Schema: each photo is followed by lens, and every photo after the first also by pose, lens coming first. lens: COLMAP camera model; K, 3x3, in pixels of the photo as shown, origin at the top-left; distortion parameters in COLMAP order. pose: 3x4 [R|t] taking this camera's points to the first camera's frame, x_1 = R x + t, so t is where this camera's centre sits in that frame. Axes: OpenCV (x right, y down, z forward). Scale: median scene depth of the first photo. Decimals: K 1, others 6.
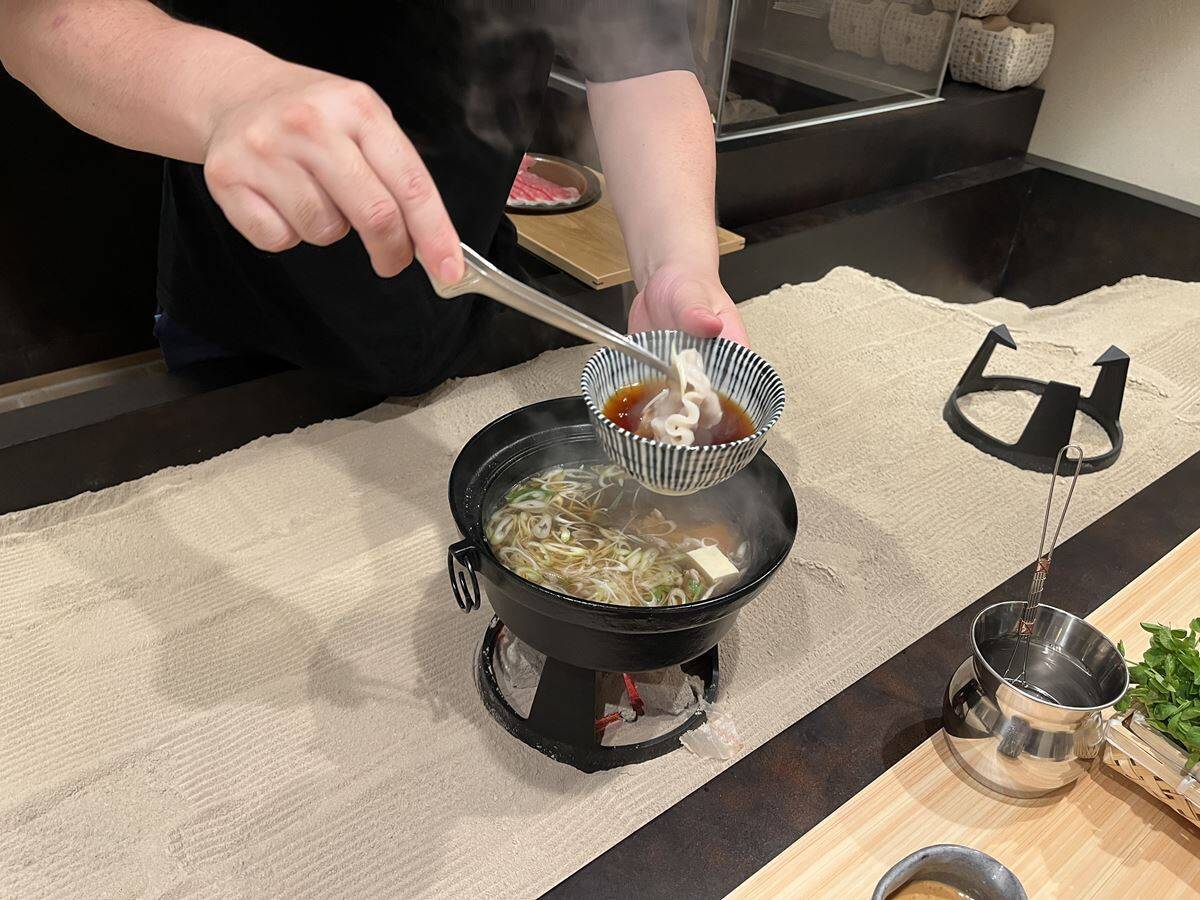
lens RADIAL K [[932.2, 0, 592.9], [0, 932.2, 446.9], [0, 0, 1]] dist [0.033632, -0.005678]
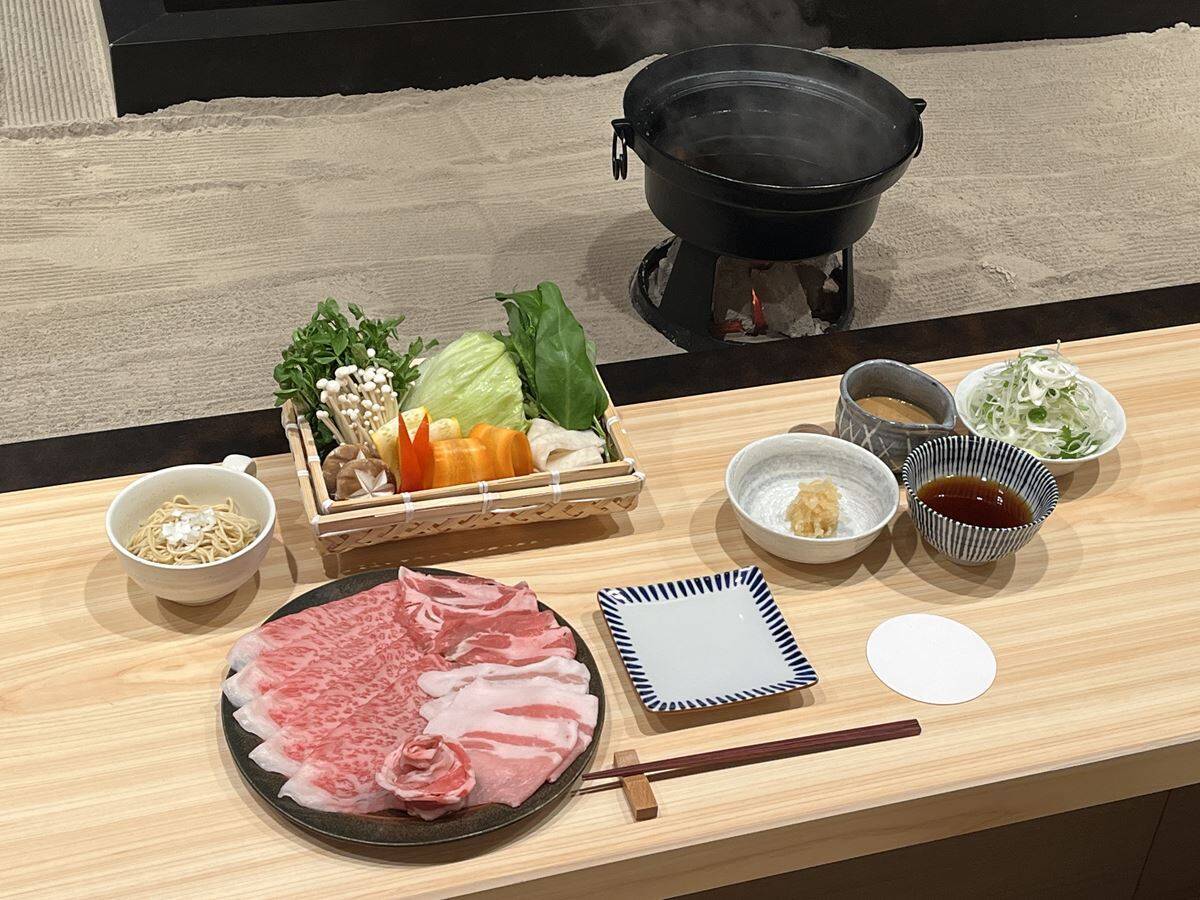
lens RADIAL K [[1749.9, 0, 600.0], [0, 1749.9, 450.0], [0, 0, 1]] dist [0.182136, -0.624726]
pose [[0.938670, 0.206238, -0.276341, 0.464895], [-0.192860, 0.978351, 0.075057, 0.295056], [0.285838, -0.017159, 0.958124, -1.034348]]
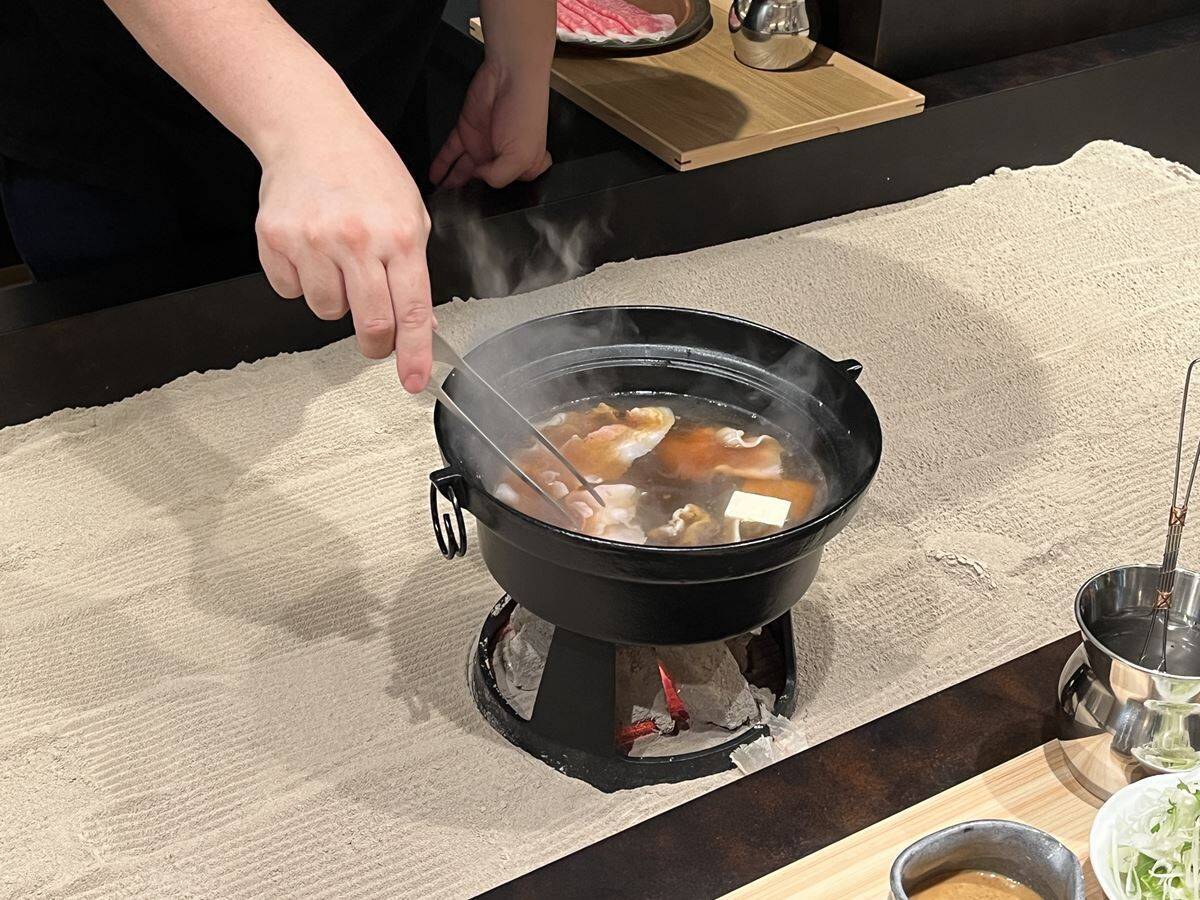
lens RADIAL K [[1753.2, 0, 600.0], [0, 1753.2, 450.0], [0, 0, 1]] dist [0.144921, -0.496978]
pose [[0.995170, 0.025225, -0.094874, 0.110011], [-0.027068, 0.999468, -0.018180, 0.088489], [0.094365, 0.020660, 0.995323, -0.404682]]
